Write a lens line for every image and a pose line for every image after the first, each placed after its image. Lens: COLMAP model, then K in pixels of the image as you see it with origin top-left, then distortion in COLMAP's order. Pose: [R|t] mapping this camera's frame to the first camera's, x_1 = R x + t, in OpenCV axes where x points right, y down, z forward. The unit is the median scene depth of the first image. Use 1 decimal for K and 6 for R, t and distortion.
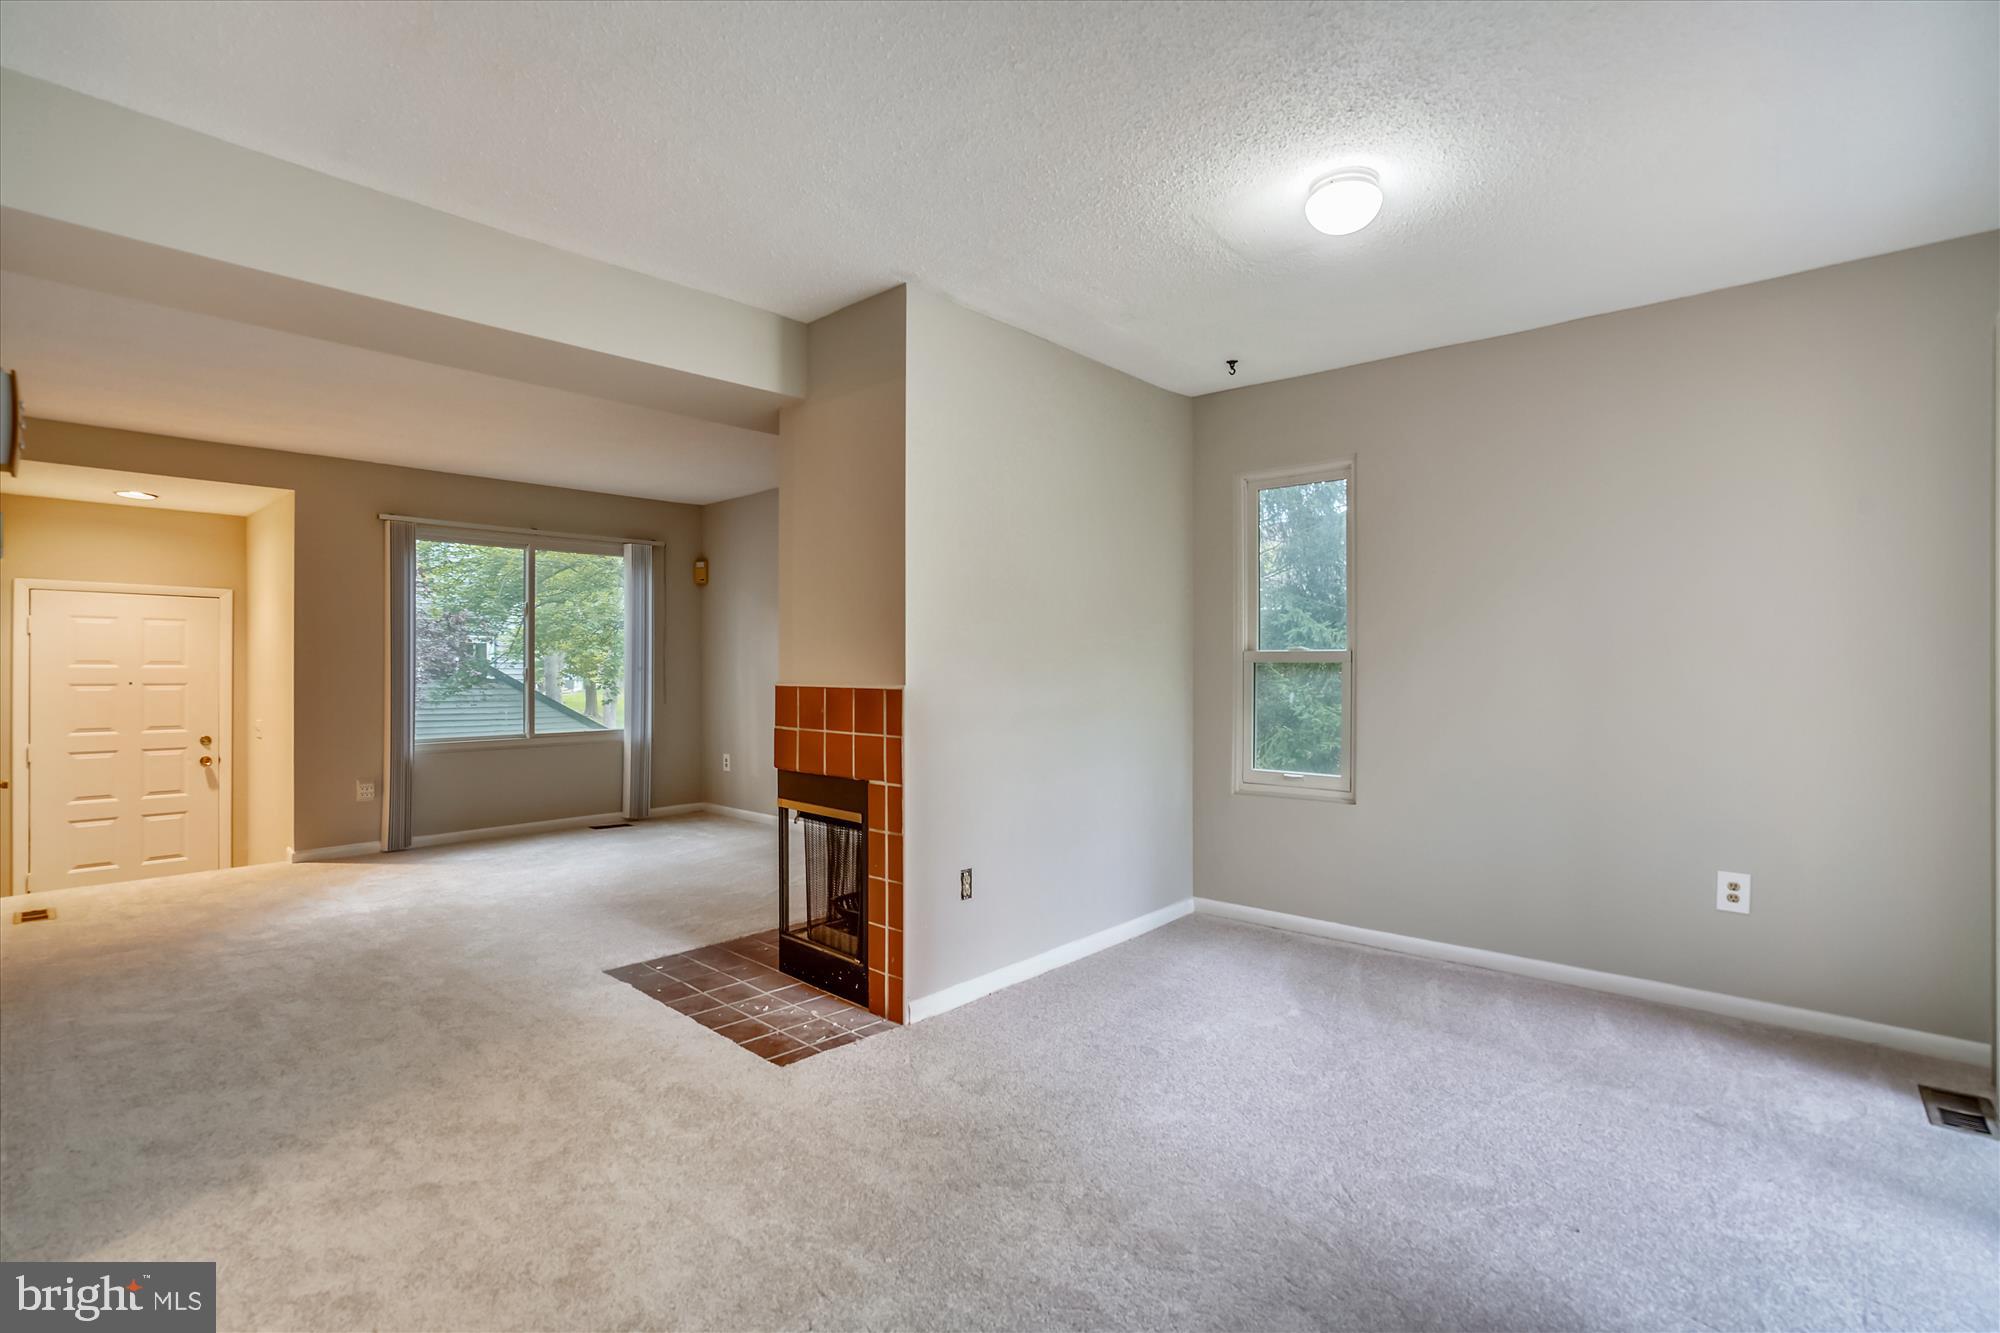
lens RADIAL K [[933.6, 0, 1006.2], [0, 933.6, 680.3], [0, 0, 1]] dist [-0.037914, 0.017043]
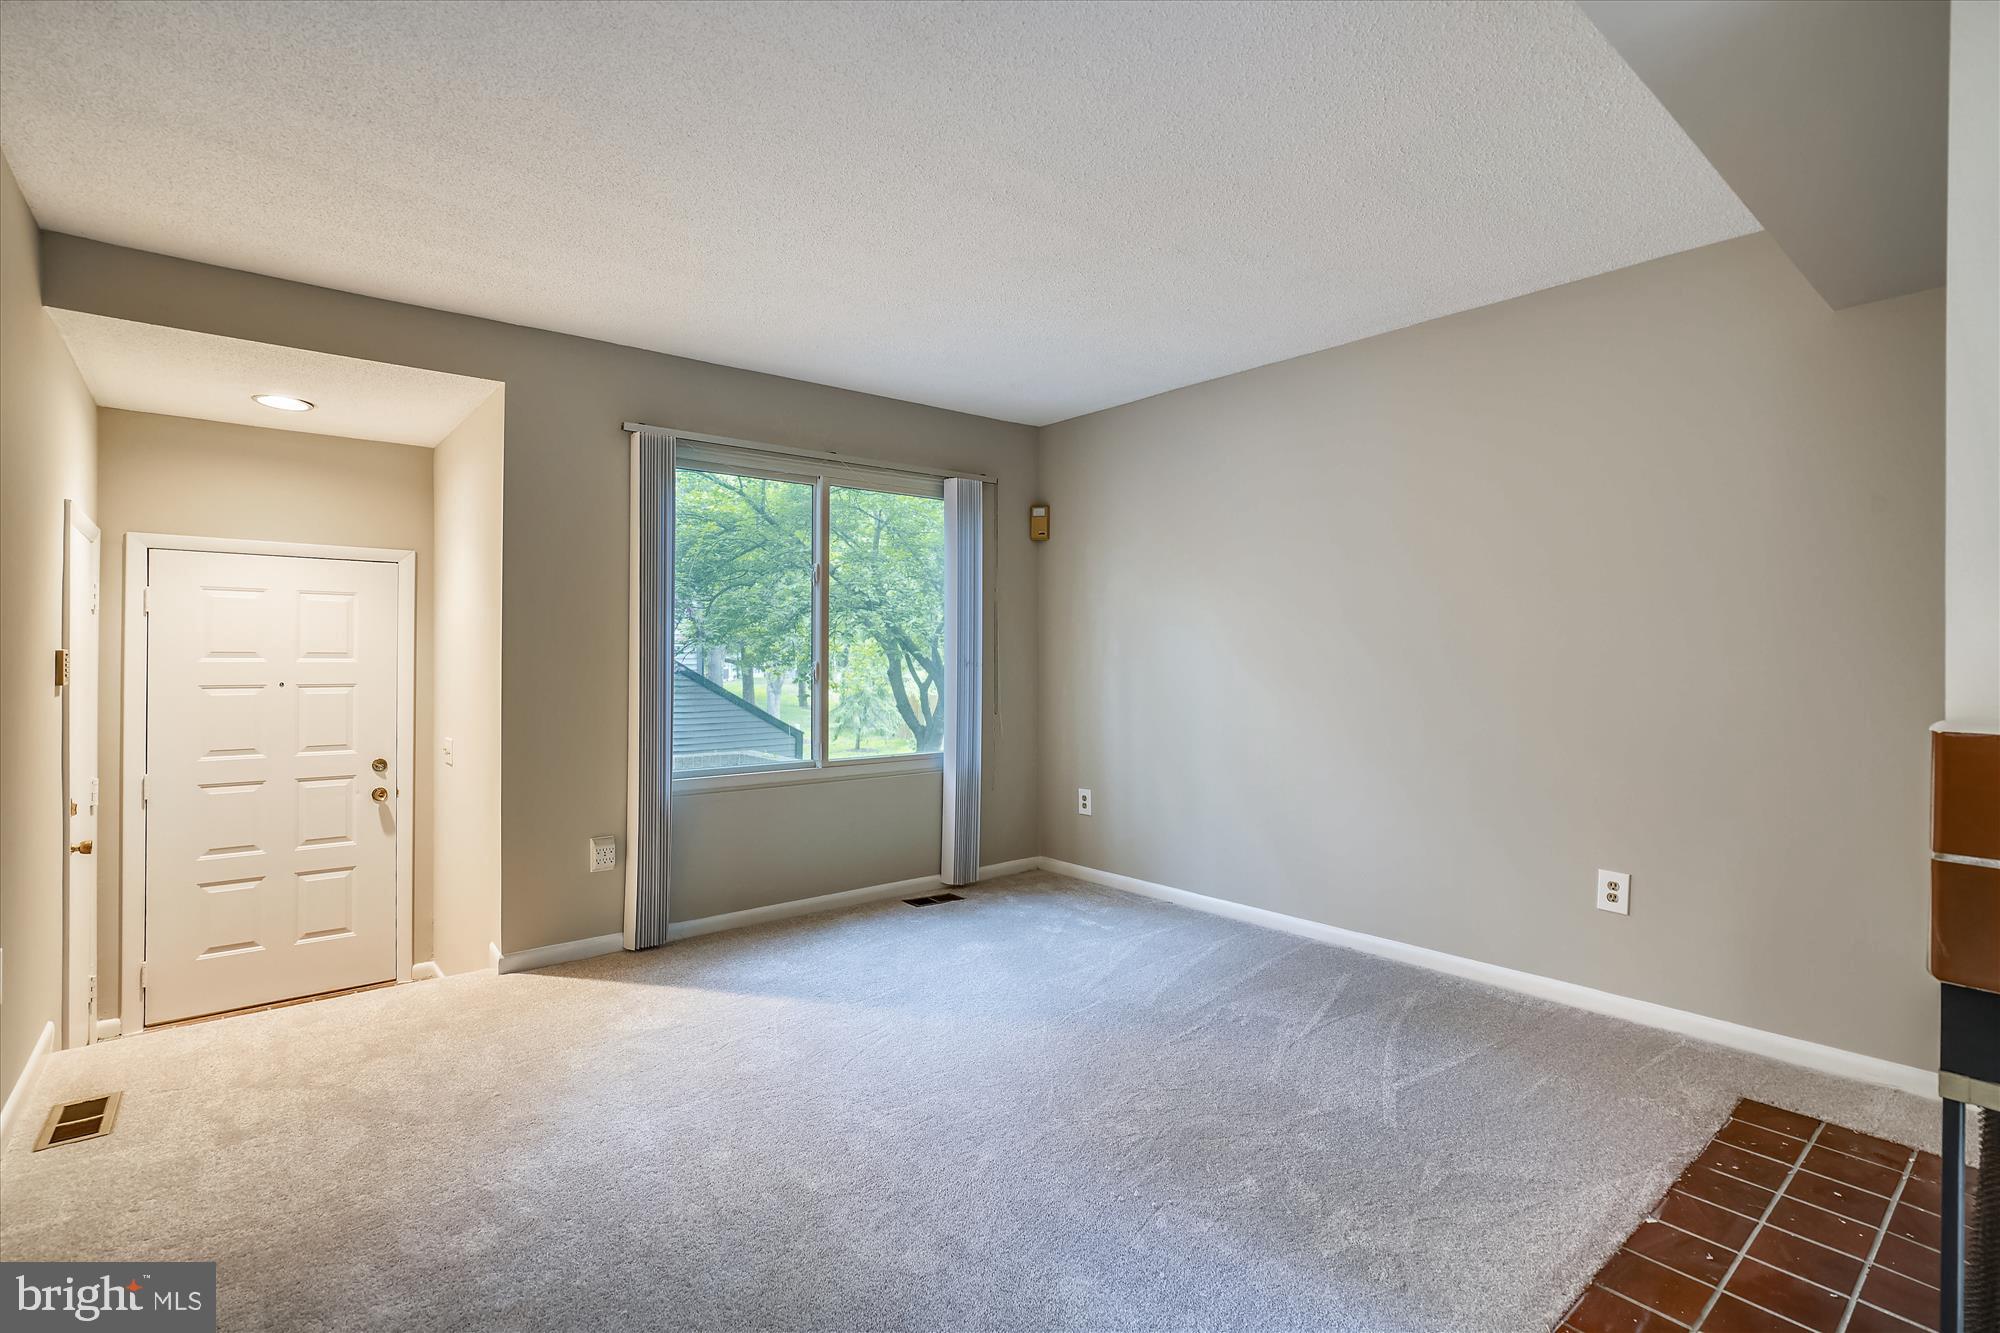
lens RADIAL K [[933.6, 0, 1004.0], [0, 933.6, 661.6], [0, 0, 1]] dist [-0.037914, 0.017043]
pose [[0.990864, 0.000416, -0.134866, -0.307049], [-0.001463, 0.999970, -0.007663, -0.009388], [0.134859, 0.007790, 0.990834, 0.367689]]
